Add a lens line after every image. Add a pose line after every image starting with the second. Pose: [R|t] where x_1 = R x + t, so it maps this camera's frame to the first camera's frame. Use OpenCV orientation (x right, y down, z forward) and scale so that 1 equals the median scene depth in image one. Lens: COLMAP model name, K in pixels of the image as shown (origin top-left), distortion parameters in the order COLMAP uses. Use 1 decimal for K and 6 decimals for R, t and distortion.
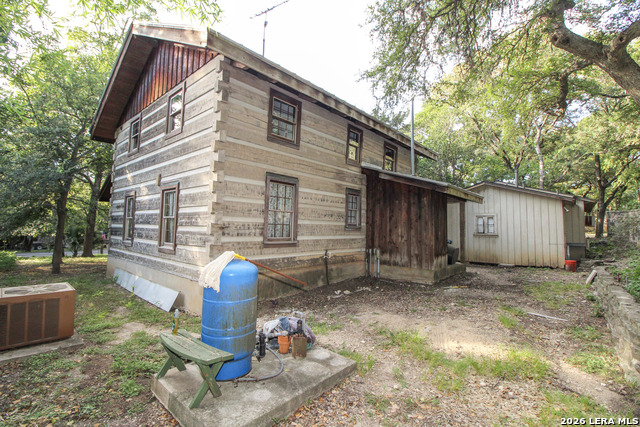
lens RADIAL K [[295.1, 0, 319.5], [0, 295.1, 209.6], [0, 0, 1]] dist [-0.012540, -0.001847]
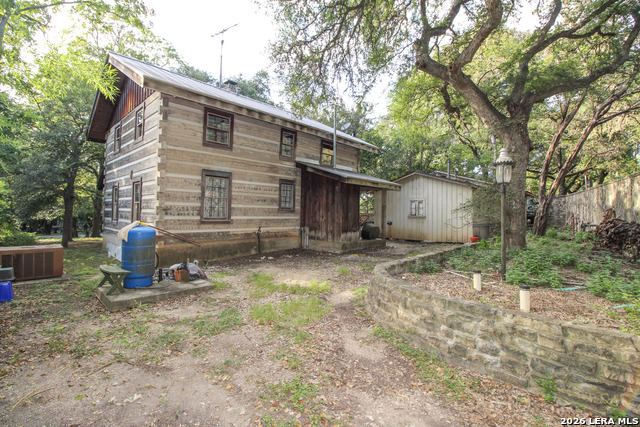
lens RADIAL K [[295.1, 0, 320.3], [0, 295.1, 209.5], [0, 0, 1]] dist [-0.012540, -0.001847]
pose [[0.999232, -0.003378, -0.039049, 0.333060], [0.005277, 0.998803, 0.048621, -0.002731], [0.038838, -0.048790, 0.998054, -0.280507]]
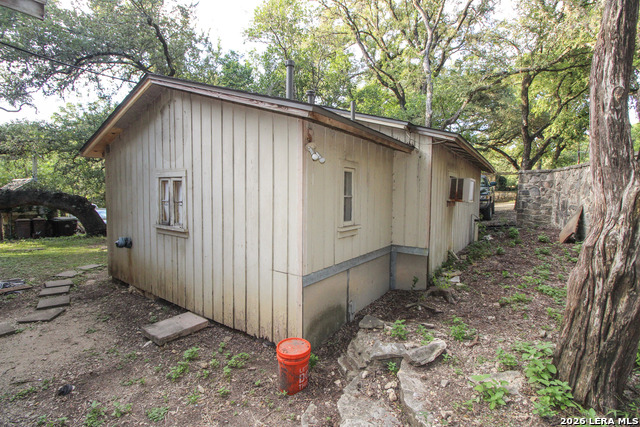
lens RADIAL K [[295.1, 0, 320.0], [0, 295.1, 209.3], [0, 0, 1]] dist [-0.012540, -0.001847]
pose [[0.994659, -0.018819, 0.101486, 1.114289], [0.007923, 0.994258, 0.106716, 0.033861], [-0.102911, -0.105342, 0.989097, 0.963322]]
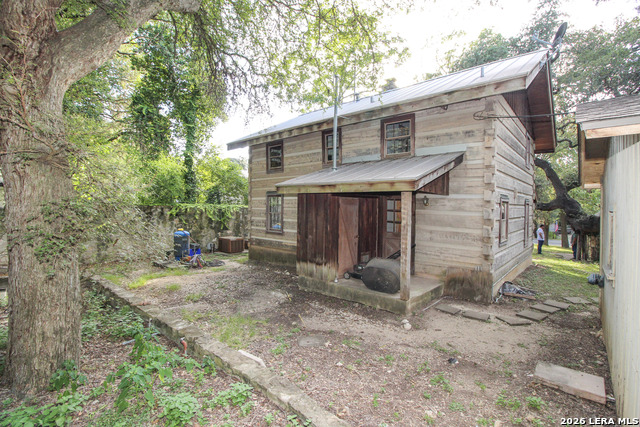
lens RADIAL K [[295.1, 0, 319.3], [0, 295.1, 212.5], [0, 0, 1]] dist [-0.012540, -0.001847]
pose [[-0.006378, -0.011241, -0.999916, 1.272251], [0.037116, 0.999245, -0.011470, 0.025045], [0.999291, -0.037186, -0.005956, 1.045451]]
